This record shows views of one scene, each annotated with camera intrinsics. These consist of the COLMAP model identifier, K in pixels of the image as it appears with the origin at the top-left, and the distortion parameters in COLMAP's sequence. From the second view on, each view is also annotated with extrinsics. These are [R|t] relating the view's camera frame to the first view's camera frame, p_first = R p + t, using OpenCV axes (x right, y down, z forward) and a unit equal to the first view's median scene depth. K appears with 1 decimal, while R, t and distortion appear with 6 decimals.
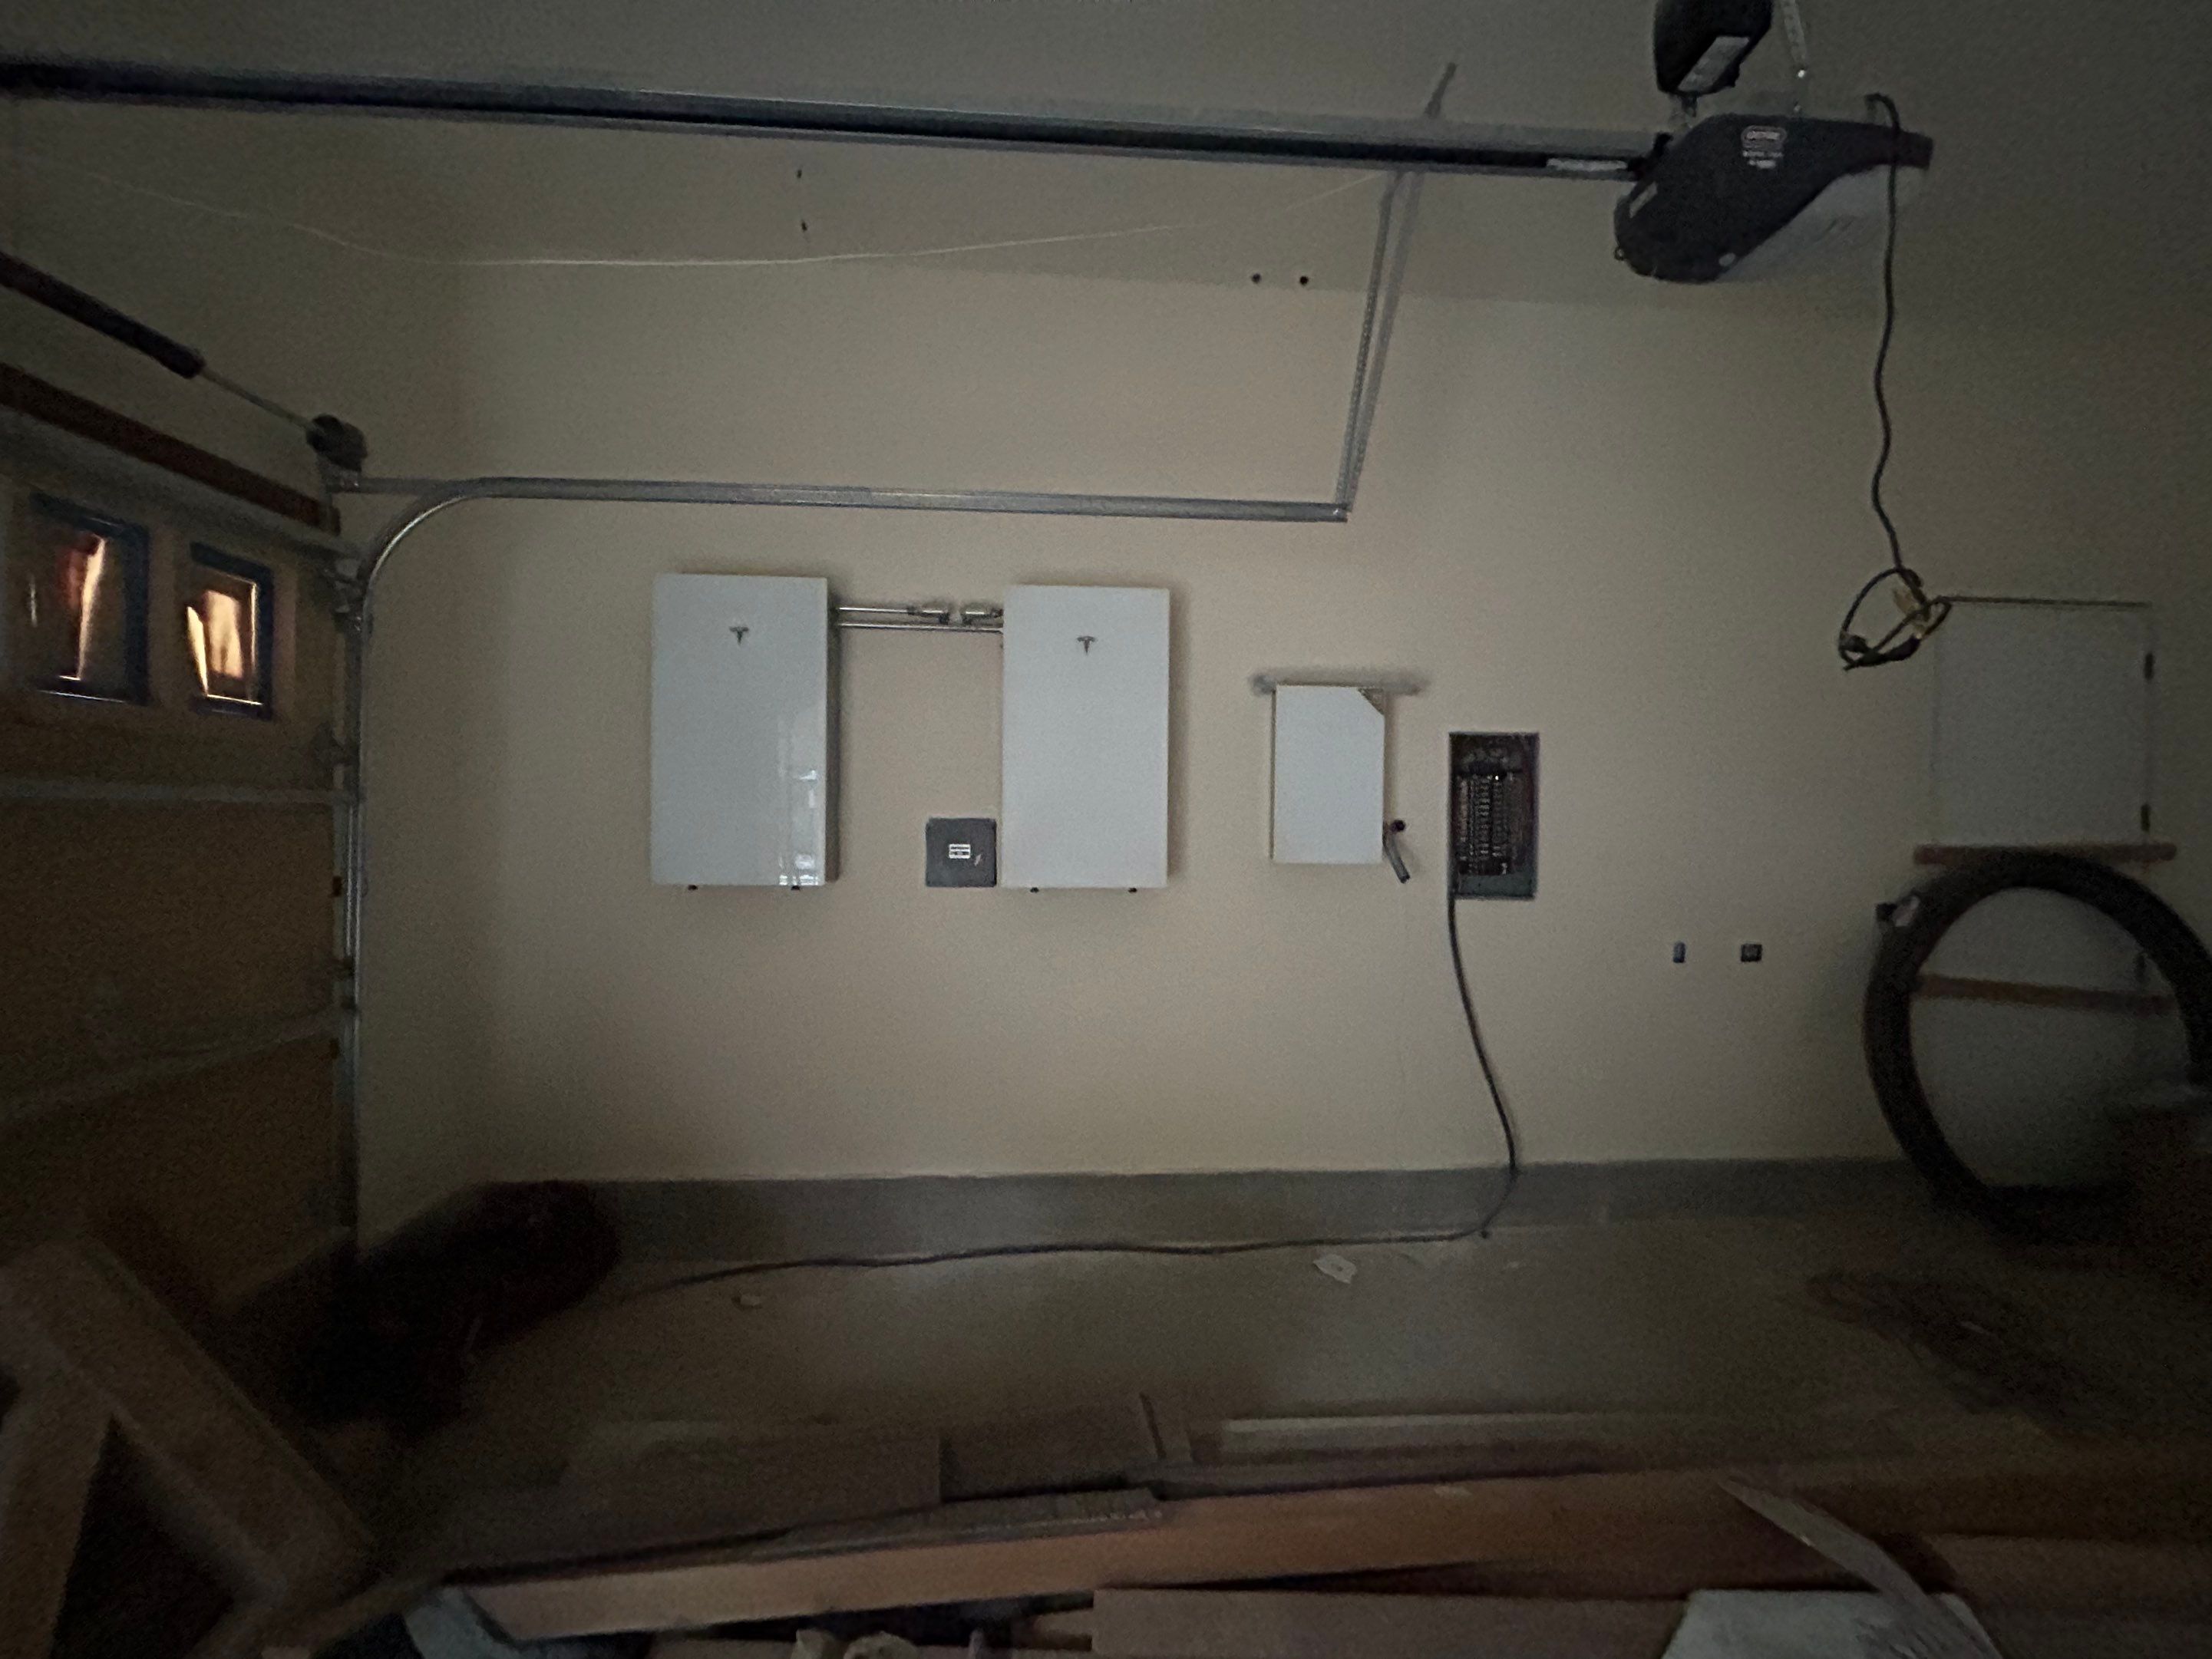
lens RADIAL K [[896.1, 0, 1099.9], [0, 896.1, 826.1], [0, 0, 1]] dist [-0.001201, 0.001789]
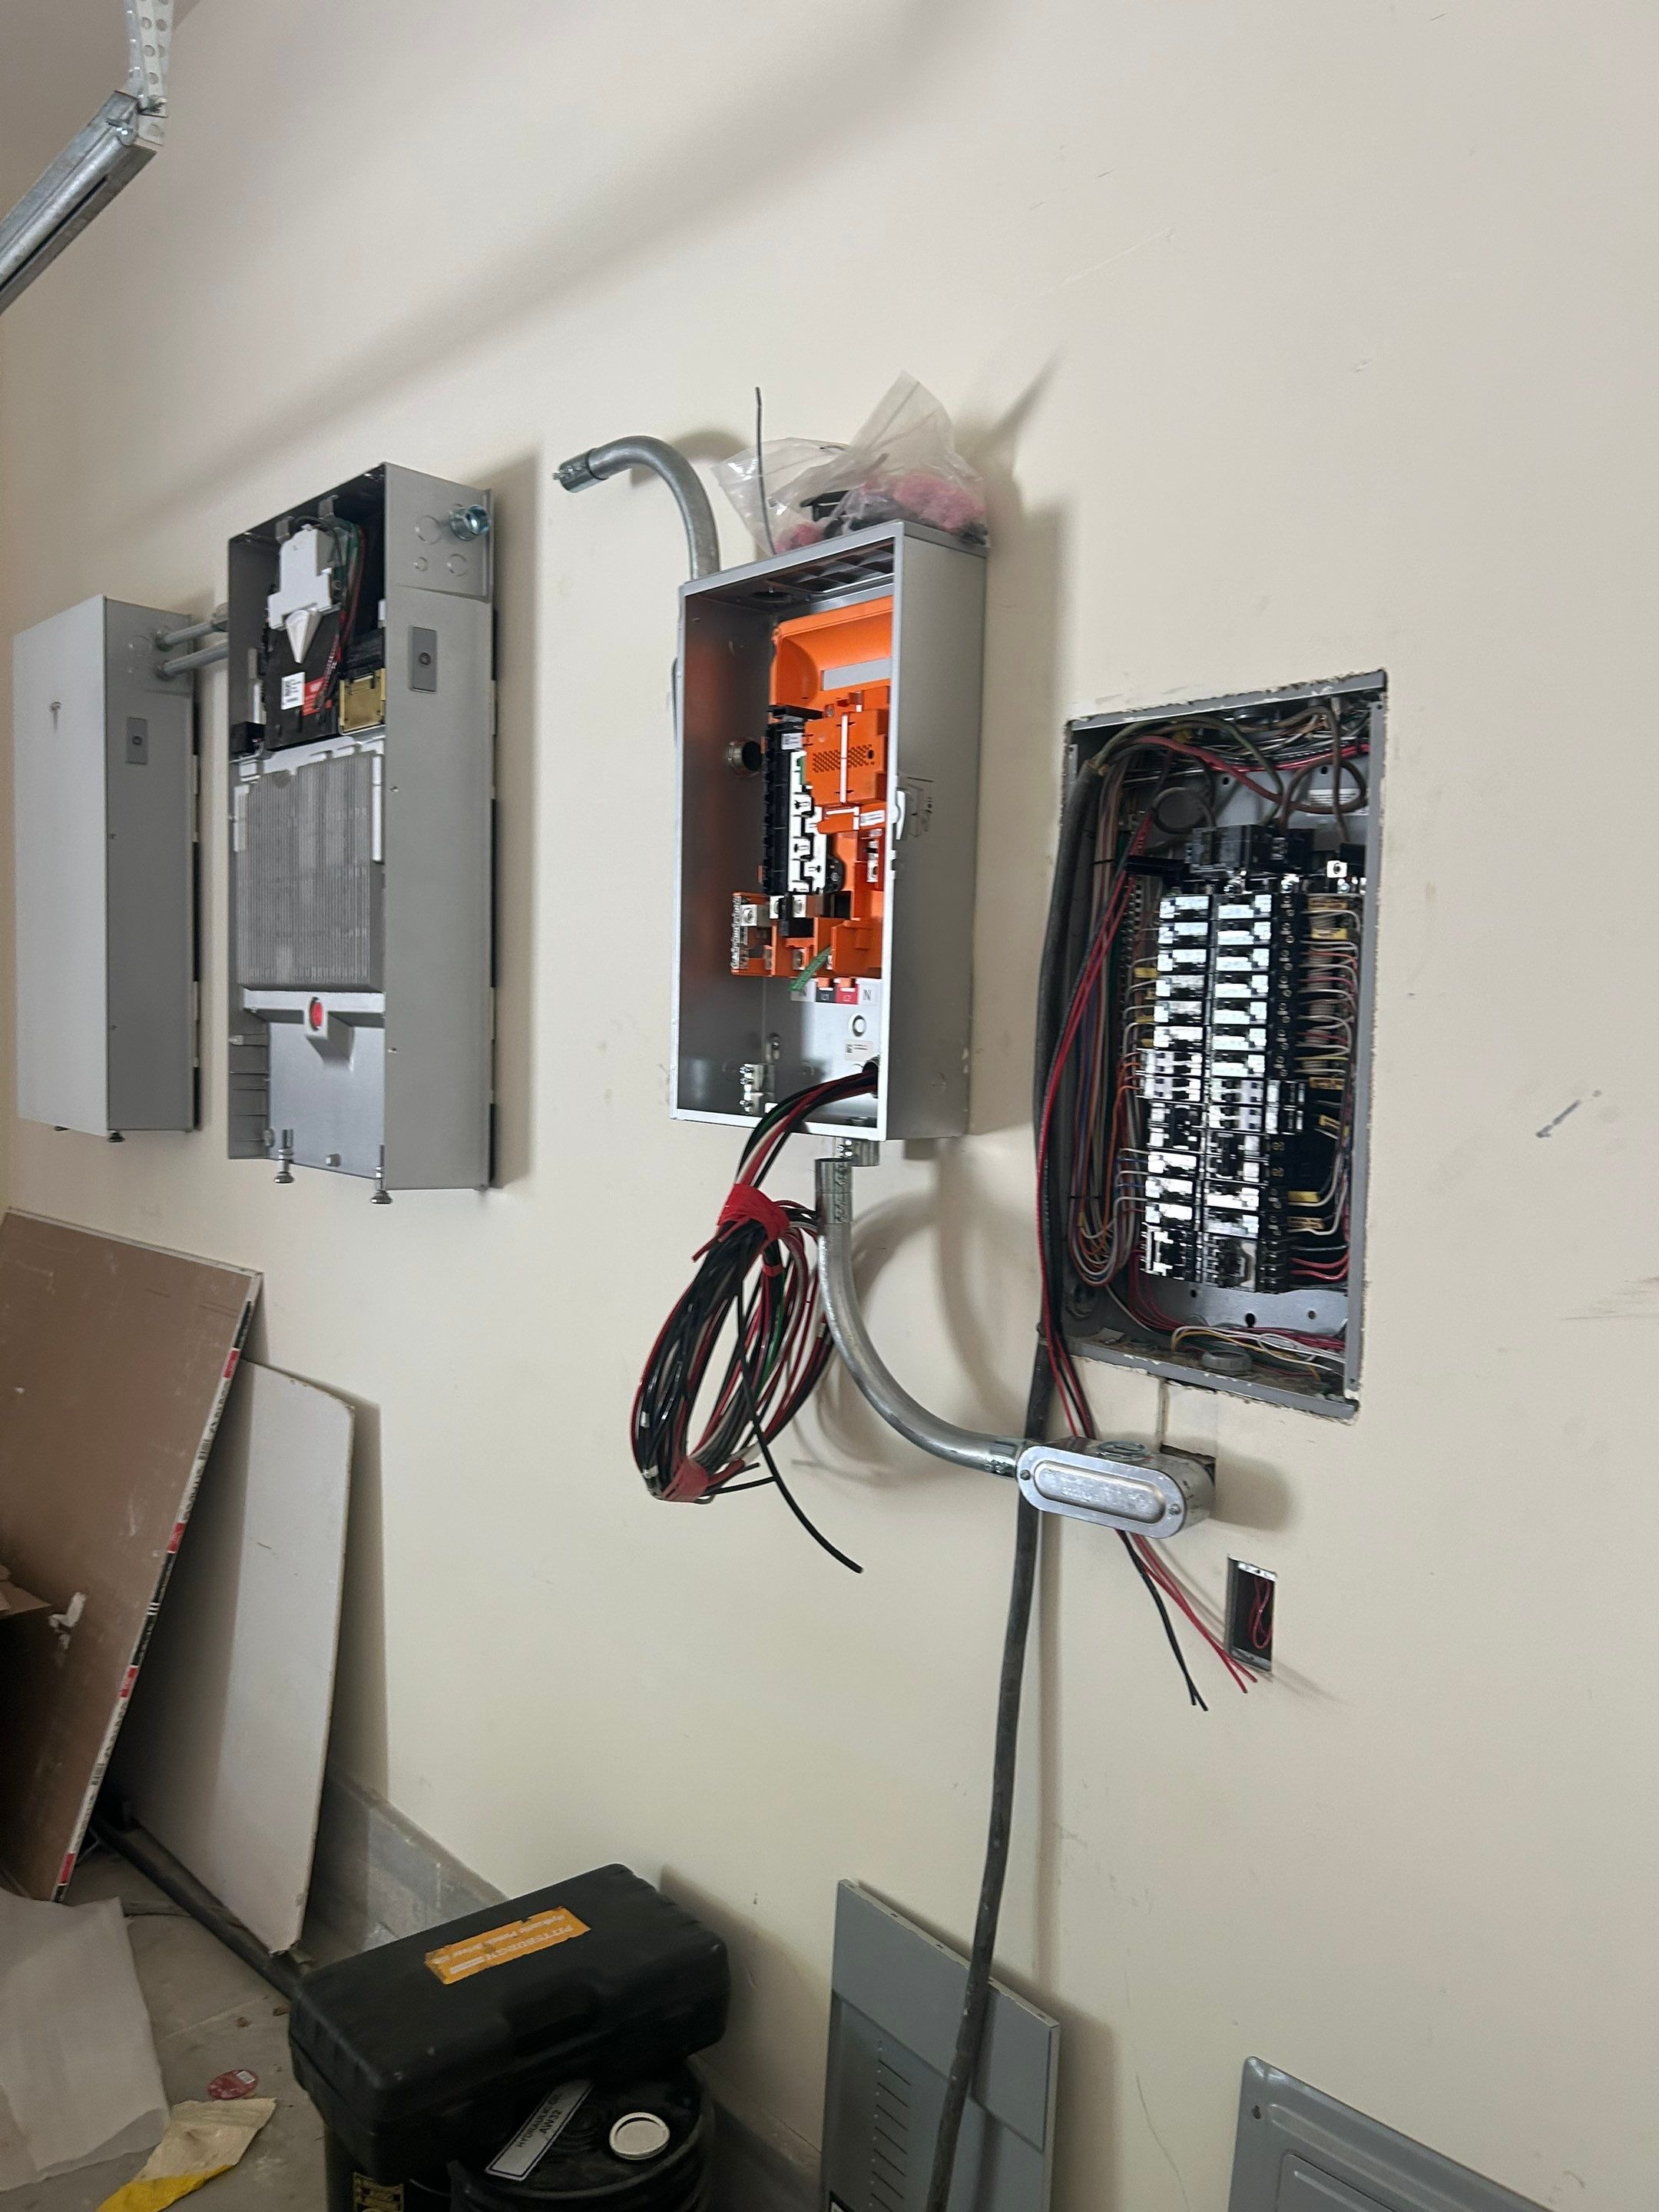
lens RADIAL K [[1627.7, 0, 799.2], [0, 1627.7, 1099.1], [0, 0, 1]] dist [0.085095, -0.114481]
pose [[0.616817, 0.047830, -0.785652, 0.797189], [-0.028084, 0.998854, 0.038761, -0.011656], [0.786606, -0.001844, 0.617453, 0.705560]]
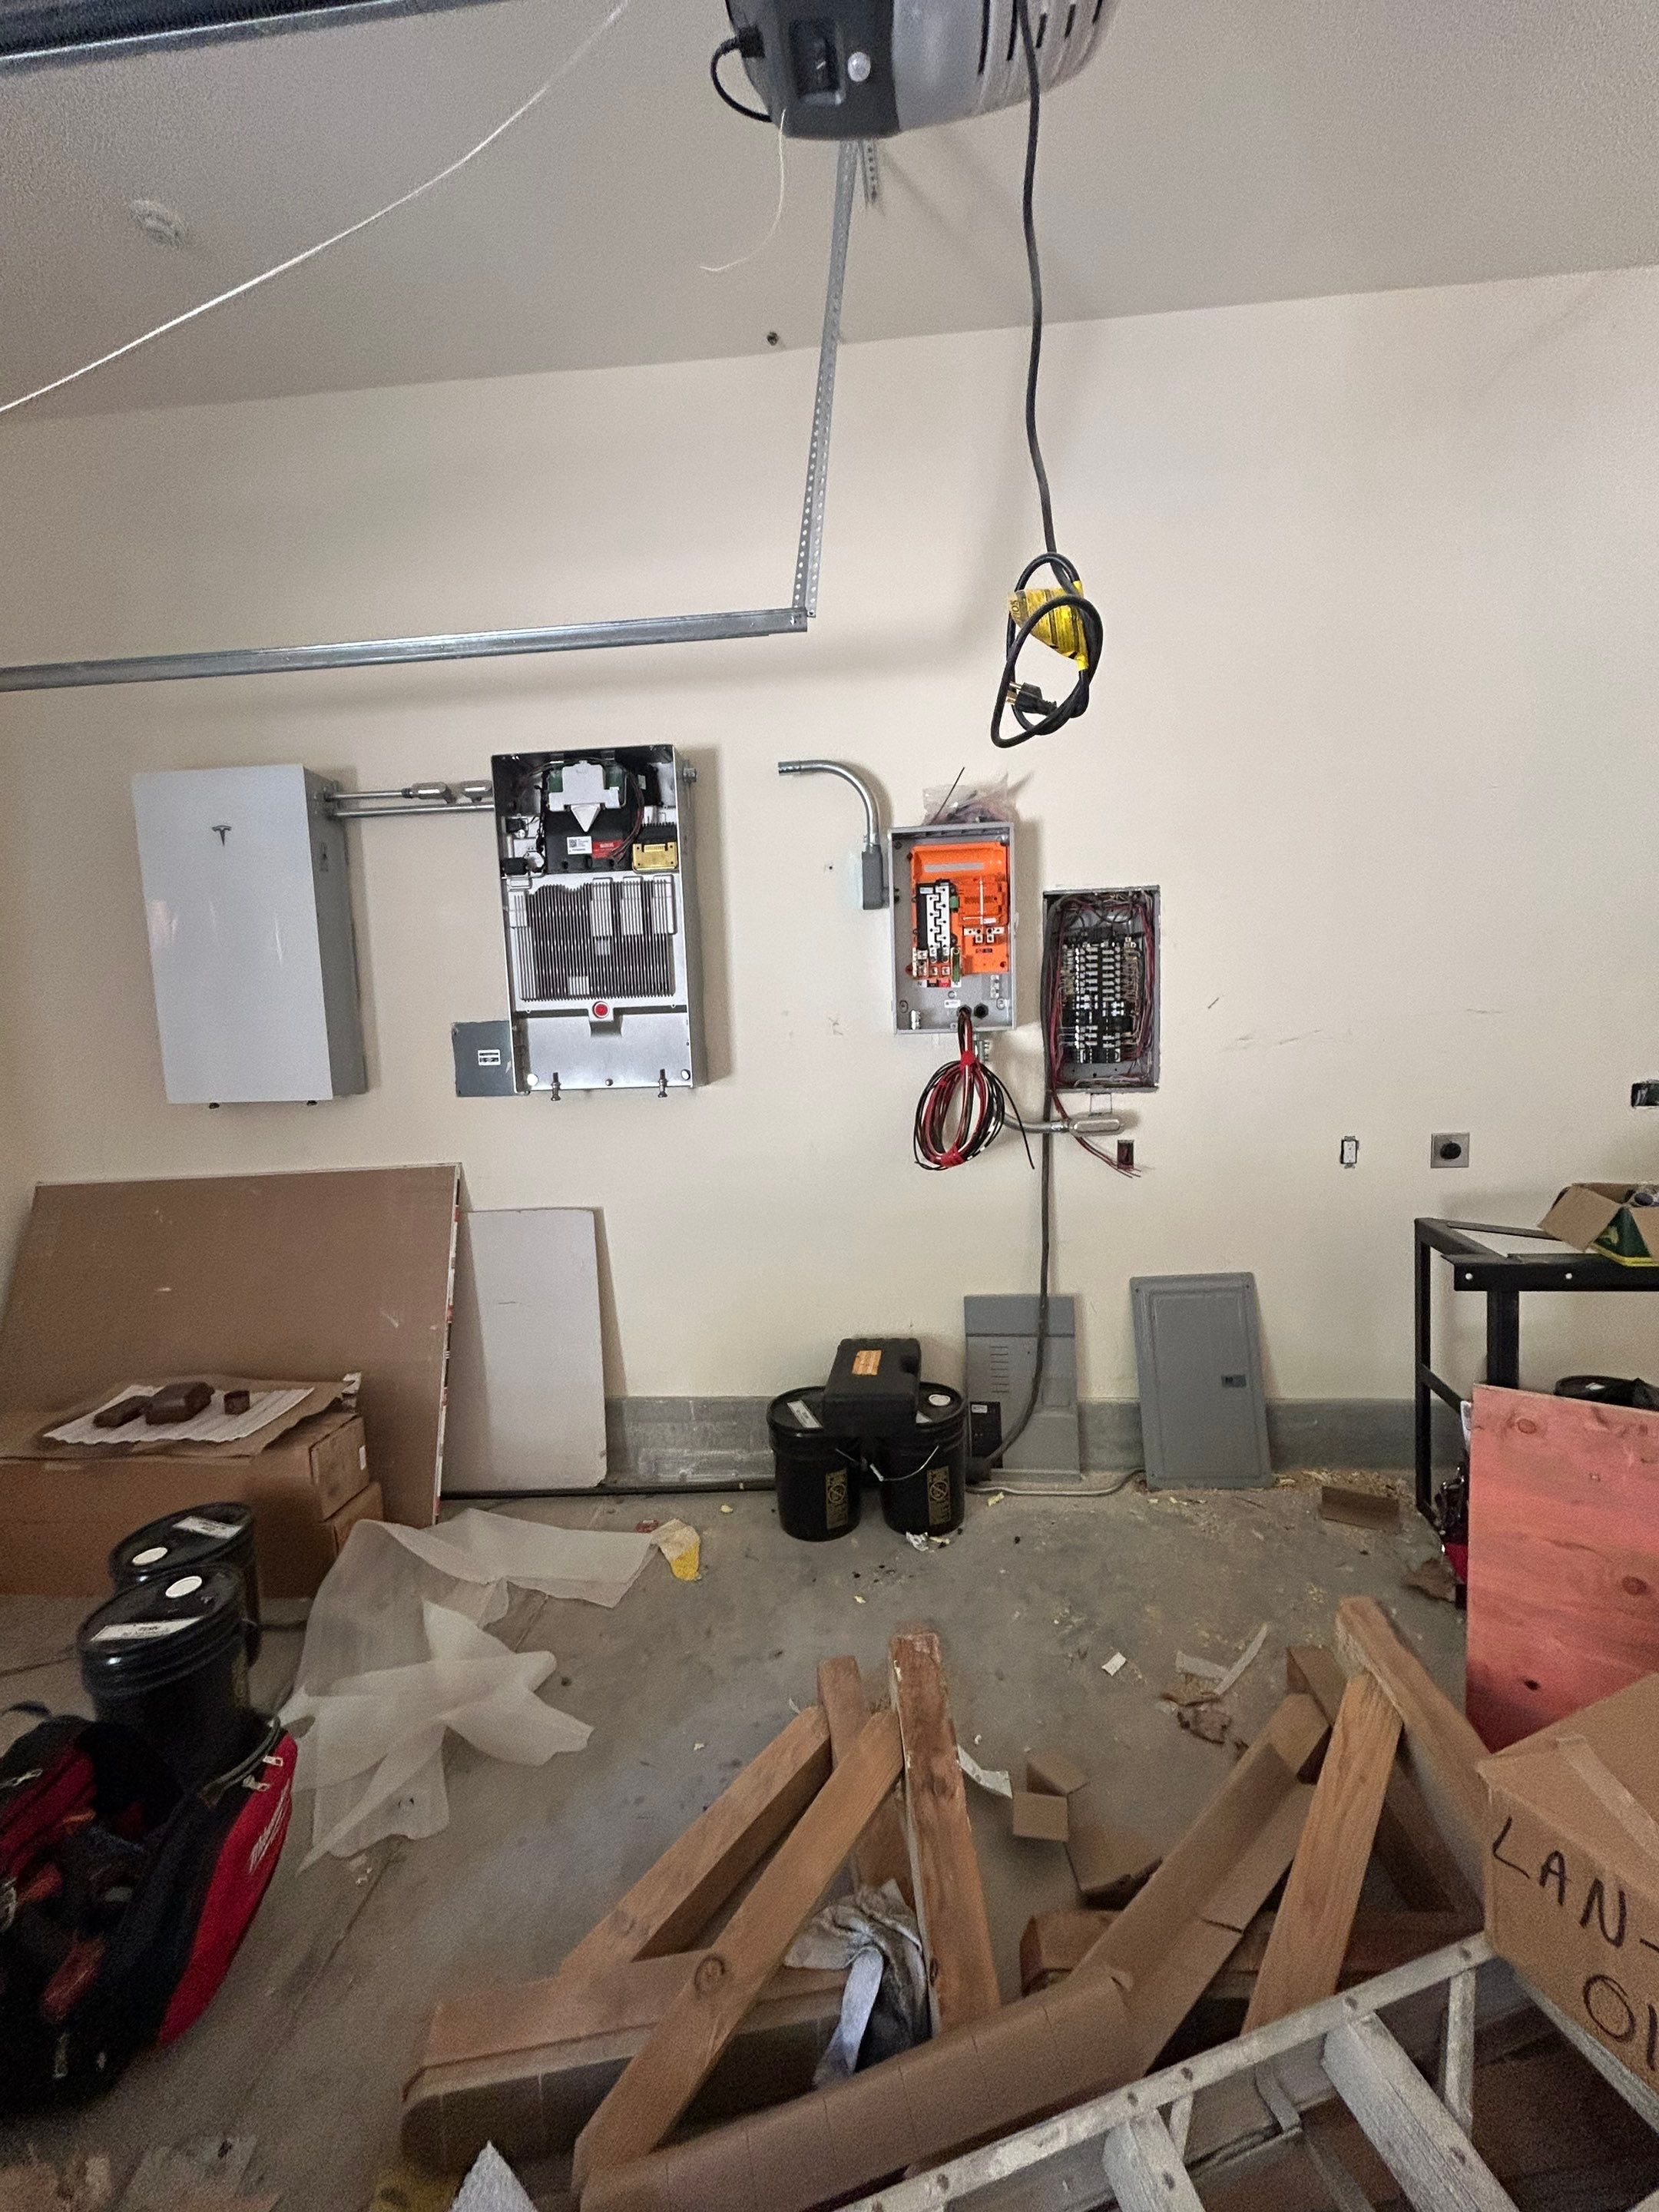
lens RADIAL K [[895.8, 0, 828.8], [0, 895.8, 1096.1], [0, 0, 1]] dist [0.000334, -0.002397]
pose [[0.986445, -0.027455, -0.161780, 0.356774], [0.041757, 0.995447, 0.085682, 0.003587], [0.158691, -0.091276, 0.983100, 0.159410]]
